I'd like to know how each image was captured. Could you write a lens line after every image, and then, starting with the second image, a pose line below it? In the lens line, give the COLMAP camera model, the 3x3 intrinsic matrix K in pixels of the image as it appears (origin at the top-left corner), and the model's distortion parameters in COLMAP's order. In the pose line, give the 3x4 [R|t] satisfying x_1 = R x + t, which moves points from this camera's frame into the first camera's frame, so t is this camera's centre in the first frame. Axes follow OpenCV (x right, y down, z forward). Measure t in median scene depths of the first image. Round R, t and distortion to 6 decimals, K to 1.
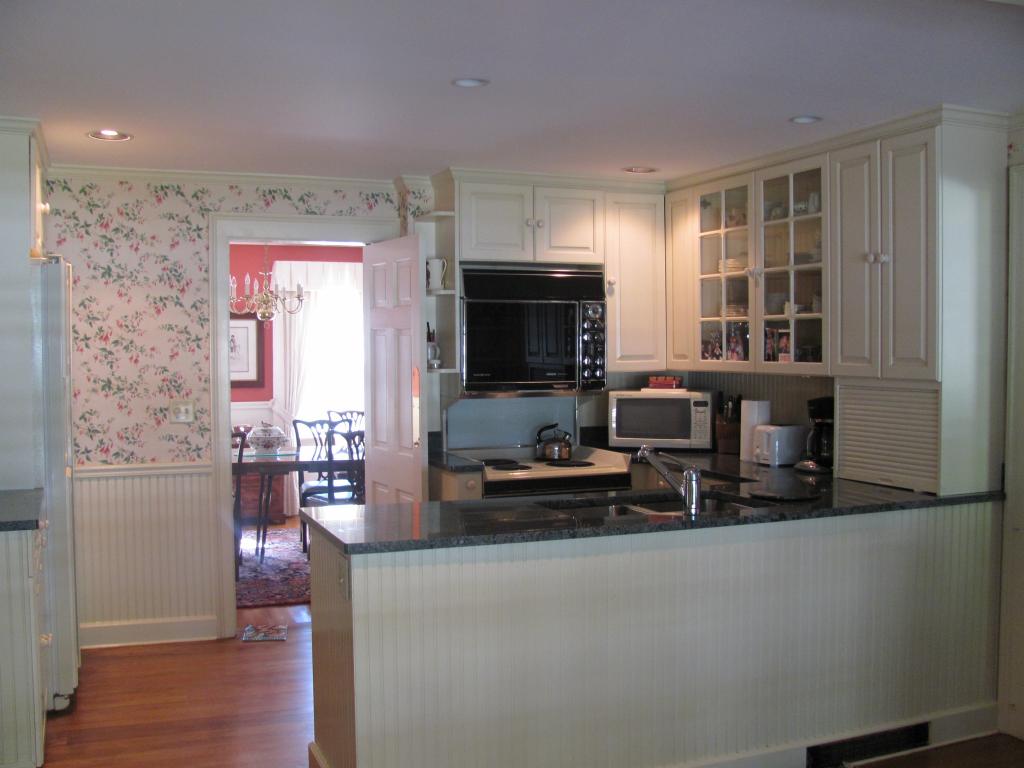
lens RADIAL K [[1076.1, 0, 526.4], [0, 1076.1, 387.5], [0, 0, 1]] dist [-0.213995, 0.267360]
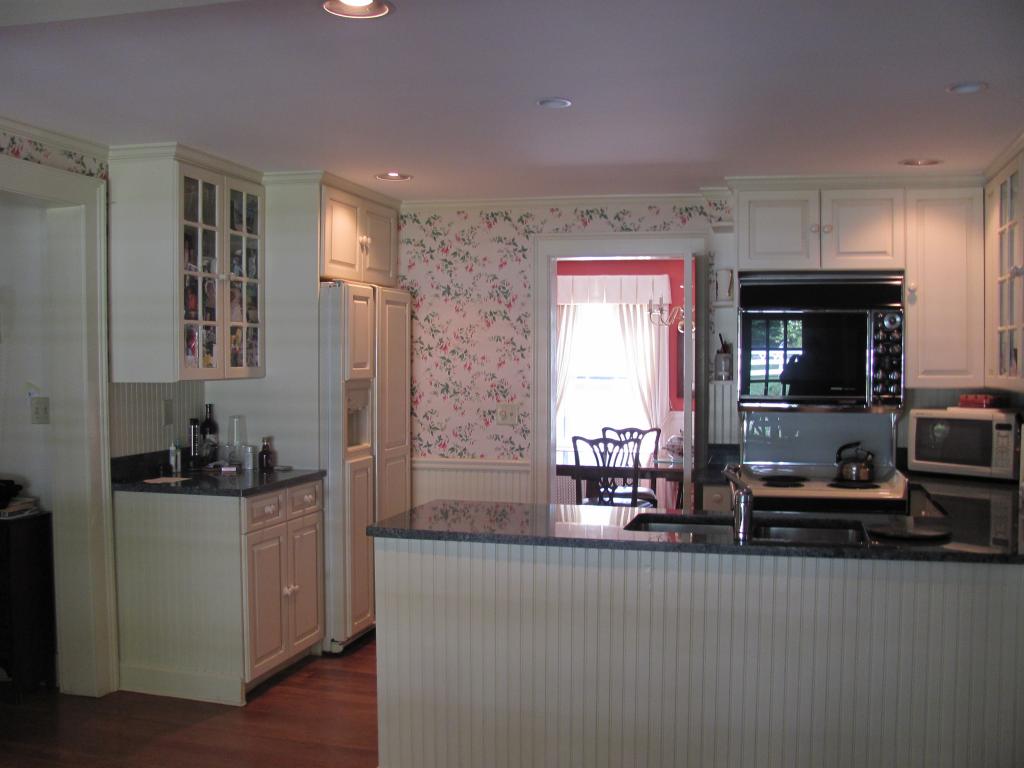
lens RADIAL K [[1076.1, 0, 526.4], [0, 1076.1, 387.5], [0, 0, 1]] dist [-0.213995, 0.267360]
pose [[0.801975, 0.021810, -0.596959, 0.365986], [-0.029933, 0.999545, -0.003695, -0.001906], [0.596607, 0.020832, 0.802263, 0.101257]]
